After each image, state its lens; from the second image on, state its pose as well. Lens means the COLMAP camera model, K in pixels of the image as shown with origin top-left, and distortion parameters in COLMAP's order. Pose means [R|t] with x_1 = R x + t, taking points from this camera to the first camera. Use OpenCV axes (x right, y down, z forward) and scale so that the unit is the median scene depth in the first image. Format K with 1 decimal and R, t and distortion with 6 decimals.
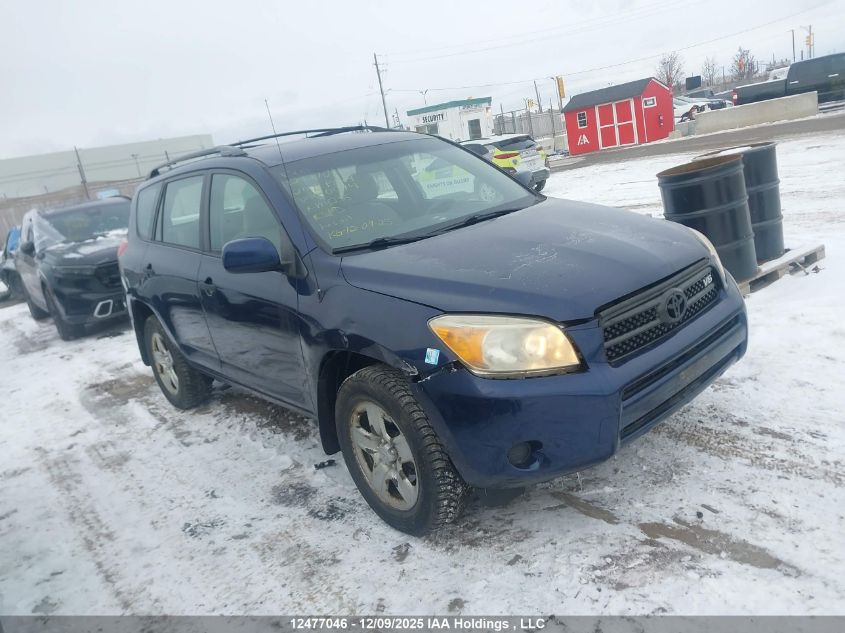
lens RADIAL K [[666.6, 0, 411.9], [0, 666.6, 330.1], [0, 0, 1]] dist [0.013729, 0.000273]
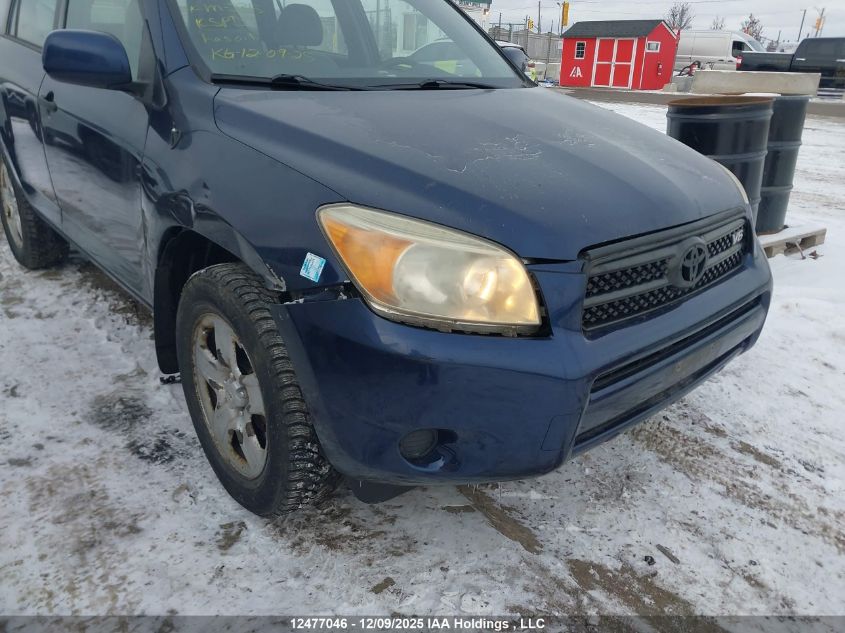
lens RADIAL K [[666.6, 0, 411.9], [0, 666.6, 330.1], [0, 0, 1]] dist [0.013729, 0.000273]
pose [[0.976967, 0.189759, 0.097611, 0.058675], [-0.201104, 0.971722, 0.123751, 0.001743], [-0.071368, -0.140530, 0.987501, 0.318375]]
